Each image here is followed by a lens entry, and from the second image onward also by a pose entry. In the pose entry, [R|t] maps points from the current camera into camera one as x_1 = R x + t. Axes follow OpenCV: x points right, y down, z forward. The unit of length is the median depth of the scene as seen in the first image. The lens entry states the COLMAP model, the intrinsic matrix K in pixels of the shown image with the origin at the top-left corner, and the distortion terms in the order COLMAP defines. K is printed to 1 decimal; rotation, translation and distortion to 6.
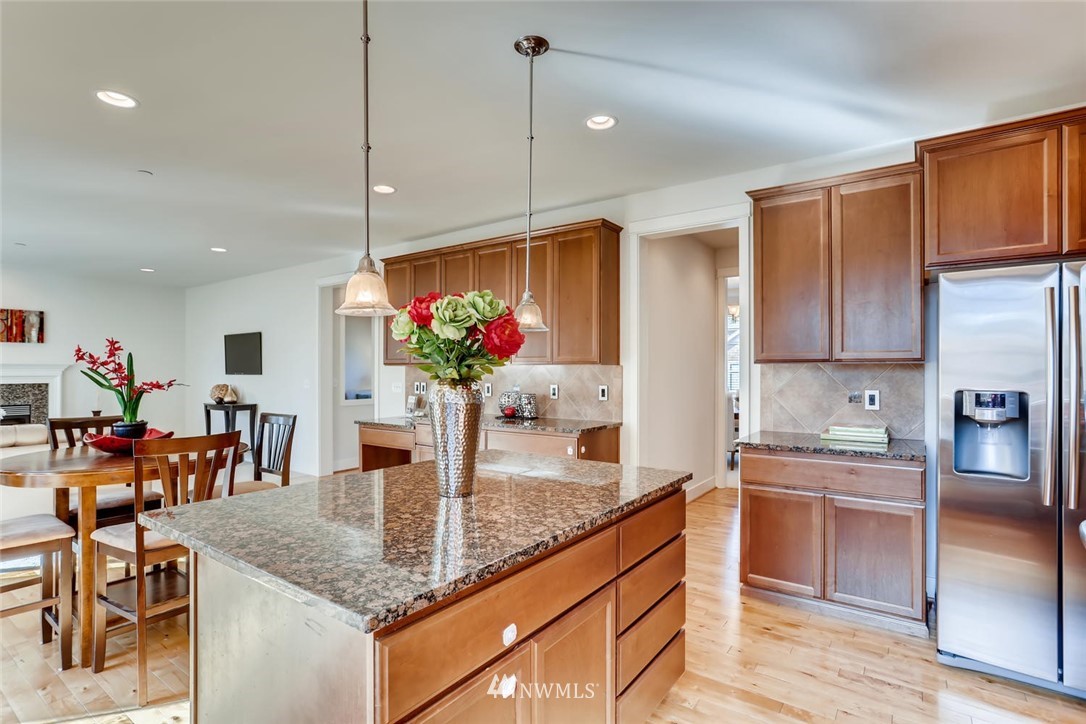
lens RADIAL K [[530.8, 0, 537.4], [0, 530.8, 367.7], [0, 0, 1]] dist [-0.005963, 0.001311]
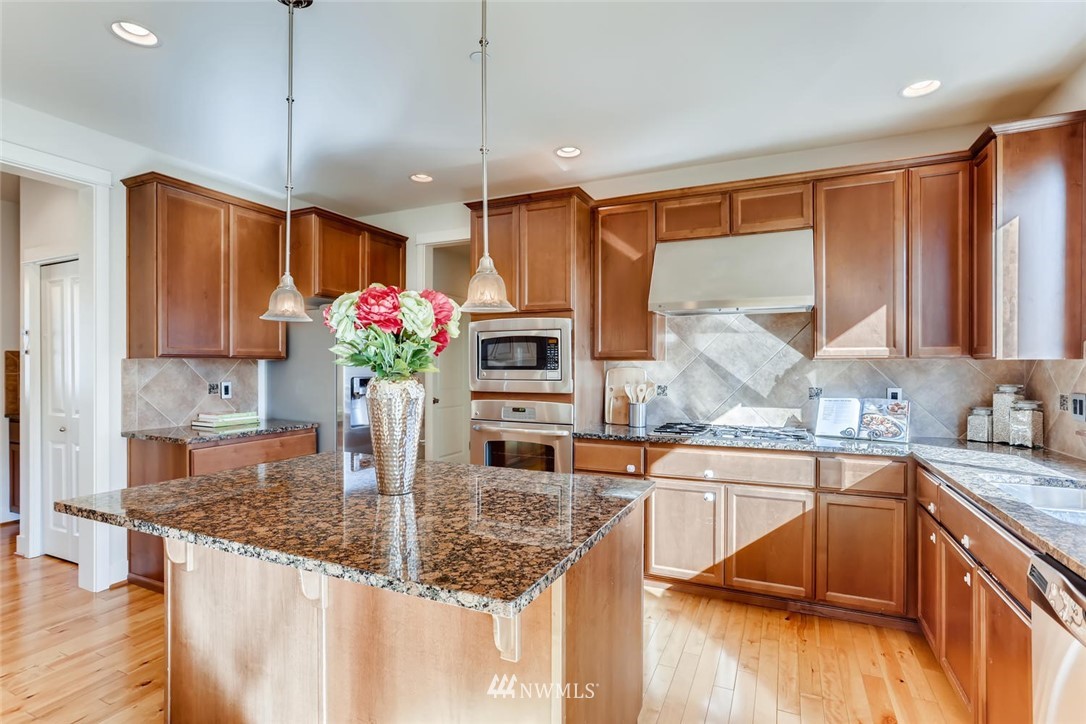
lens RADIAL K [[530.8, 0, 540.0], [0, 530.8, 367.6], [0, 0, 1]] dist [-0.005963, 0.001311]
pose [[-0.181102, -0.004468, 0.983454, -0.659459], [-0.004396, 0.999983, 0.003733, 0.003045], [-0.983454, -0.003647, -0.181119, 0.525036]]
